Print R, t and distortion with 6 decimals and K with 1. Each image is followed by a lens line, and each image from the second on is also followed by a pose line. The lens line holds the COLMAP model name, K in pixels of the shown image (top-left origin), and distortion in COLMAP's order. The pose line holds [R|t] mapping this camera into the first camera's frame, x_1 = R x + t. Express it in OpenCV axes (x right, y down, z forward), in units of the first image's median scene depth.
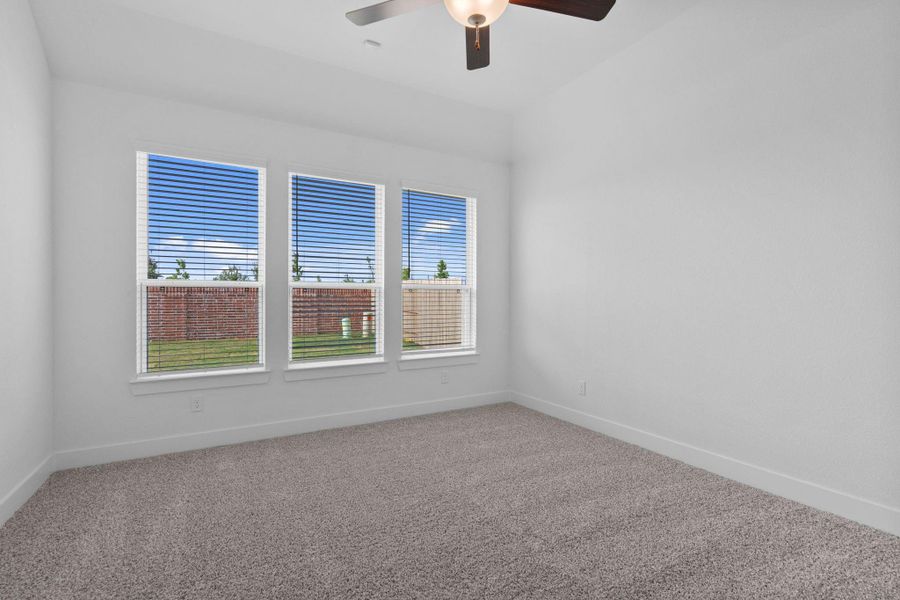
lens RADIAL K [[422.4, 0, 447.1], [0, 422.4, 298.0], [0, 0, 1]] dist [-0.002955, 0.001867]
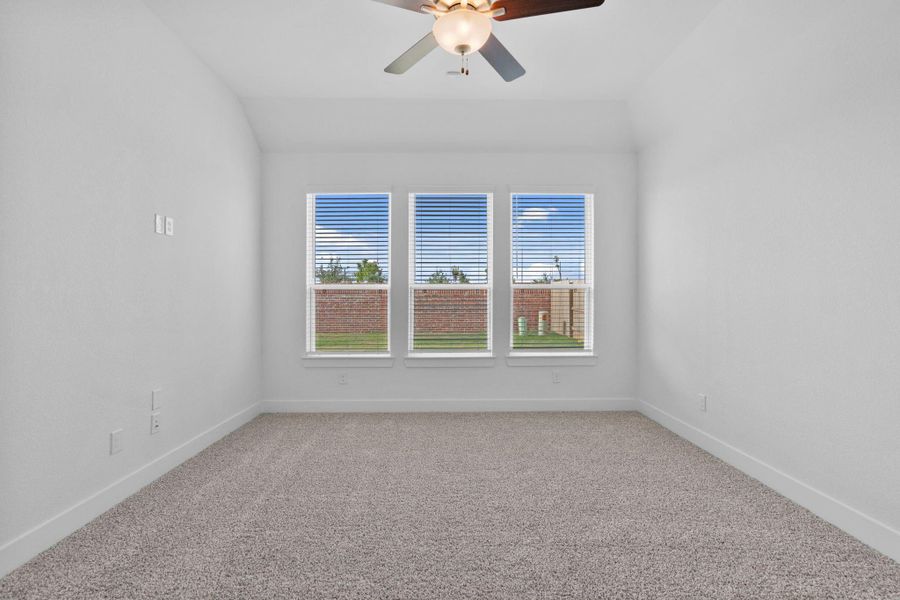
lens RADIAL K [[421.0, 0, 446.5], [0, 421.0, 293.5], [0, 0, 1]] dist [-0.004046, 0.000419]
pose [[0.869487, -0.008548, -0.493881, 0.314768], [0.002713, 0.999918, -0.012531, 0.002926], [0.493948, 0.009555, 0.869439, 0.009846]]
